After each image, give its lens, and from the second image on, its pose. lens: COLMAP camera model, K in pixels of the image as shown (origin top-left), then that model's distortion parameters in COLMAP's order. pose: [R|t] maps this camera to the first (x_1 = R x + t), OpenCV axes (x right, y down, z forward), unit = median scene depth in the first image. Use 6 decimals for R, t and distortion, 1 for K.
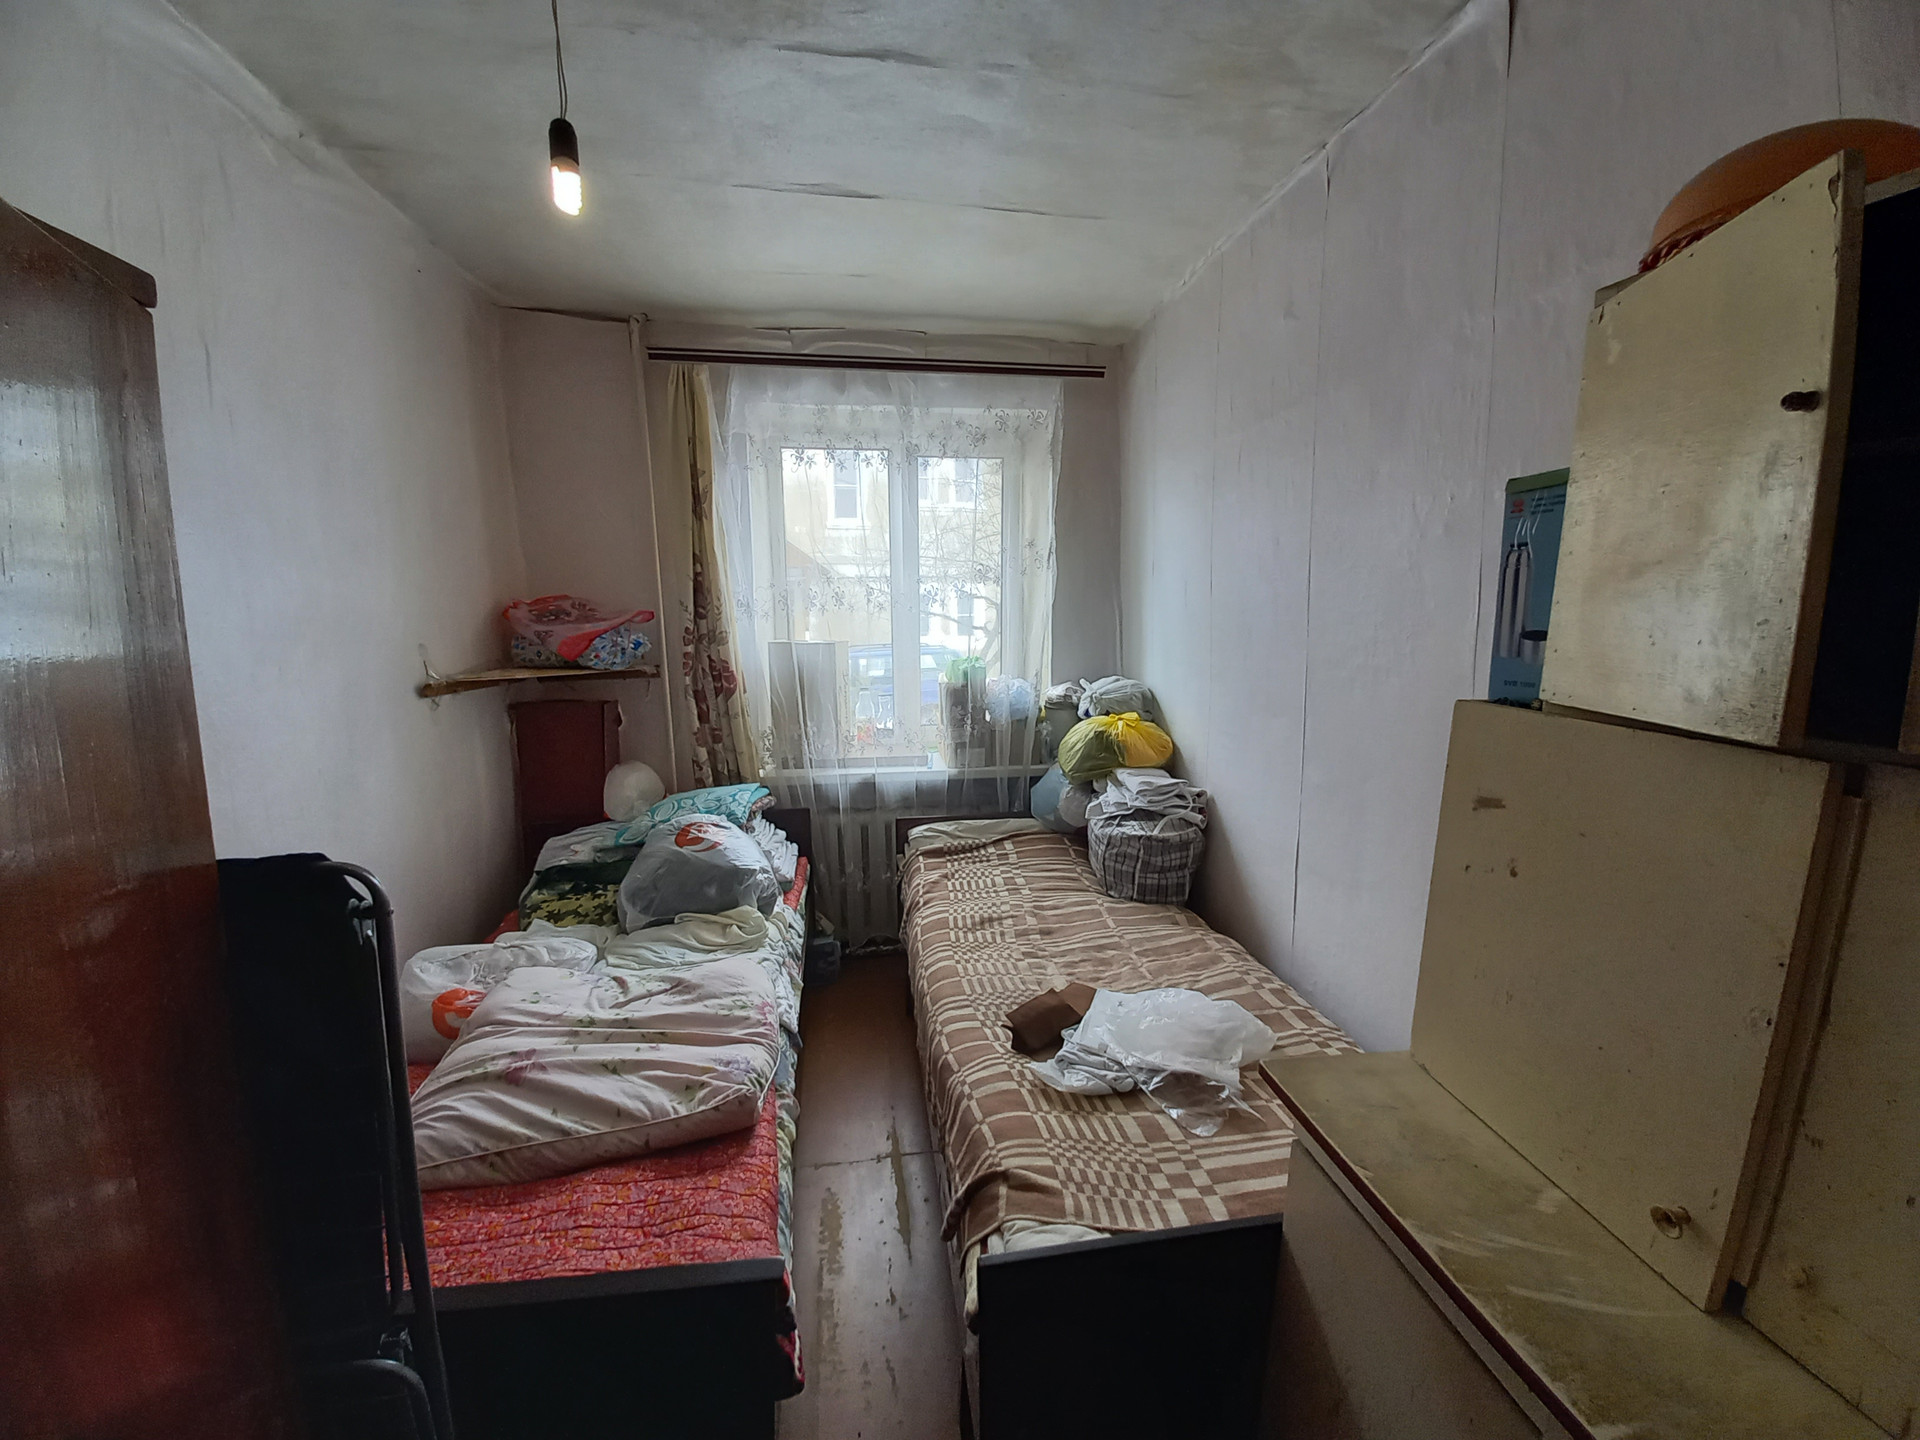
lens RADIAL K [[772.5, 0, 959.7], [0, 772.5, 712.6], [0, 0, 1]] dist [0.004274, -0.007764]
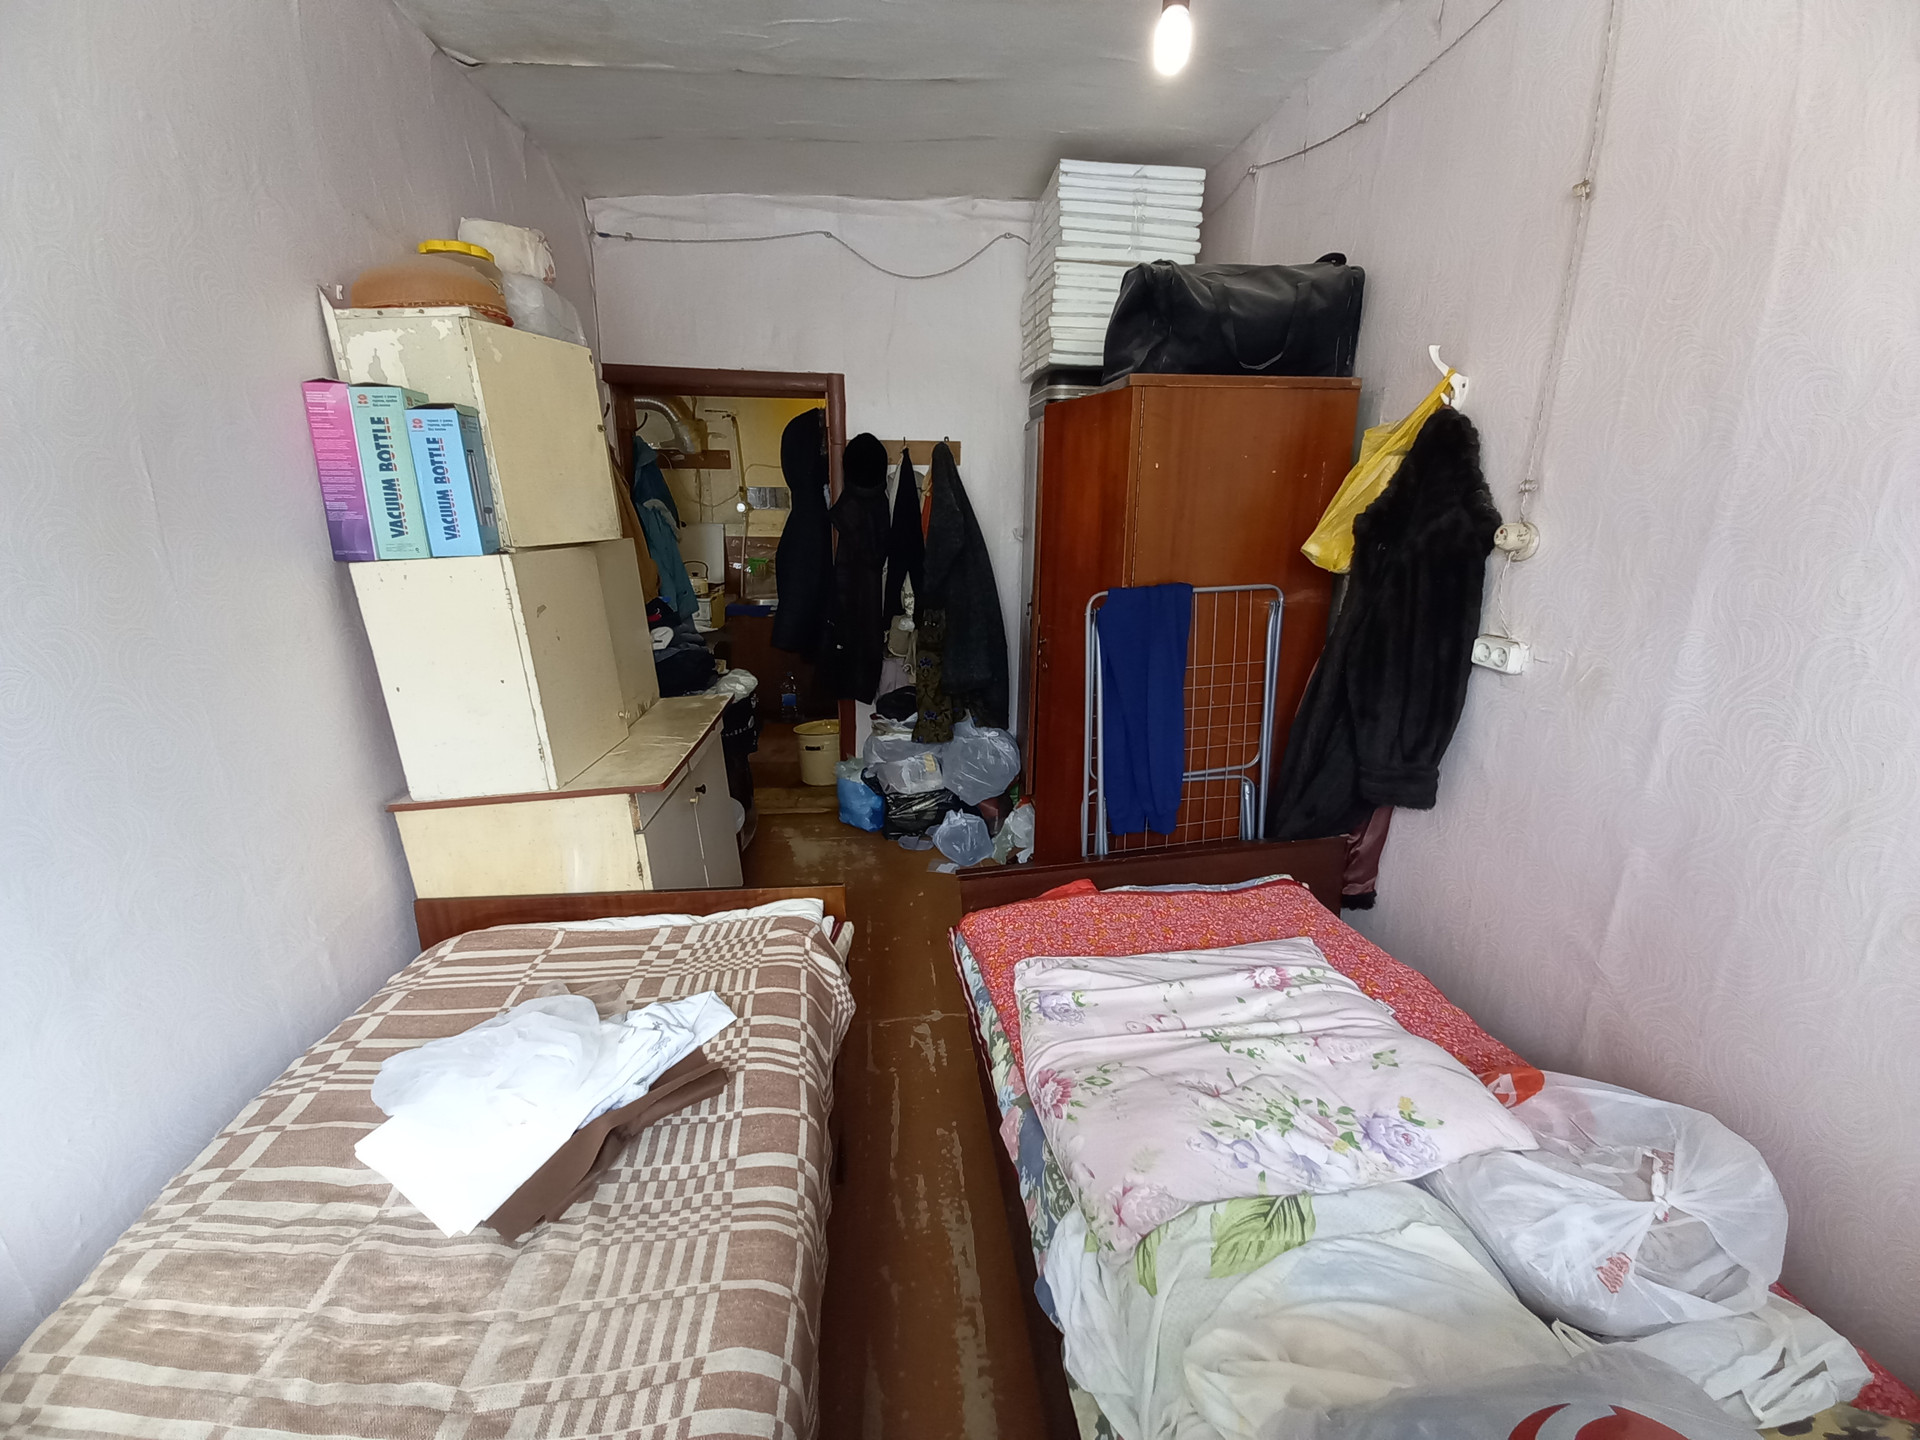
lens RADIAL K [[772.5, 0, 959.2], [0, 772.5, 720.0], [0, 0, 1]] dist [0.004274, -0.007764]
pose [[-0.998752, -0.014090, 0.047922, -0.253971], [0.006080, 0.917960, 0.396625, -0.255696], [-0.049579, 0.396421, -0.916729, 2.011948]]
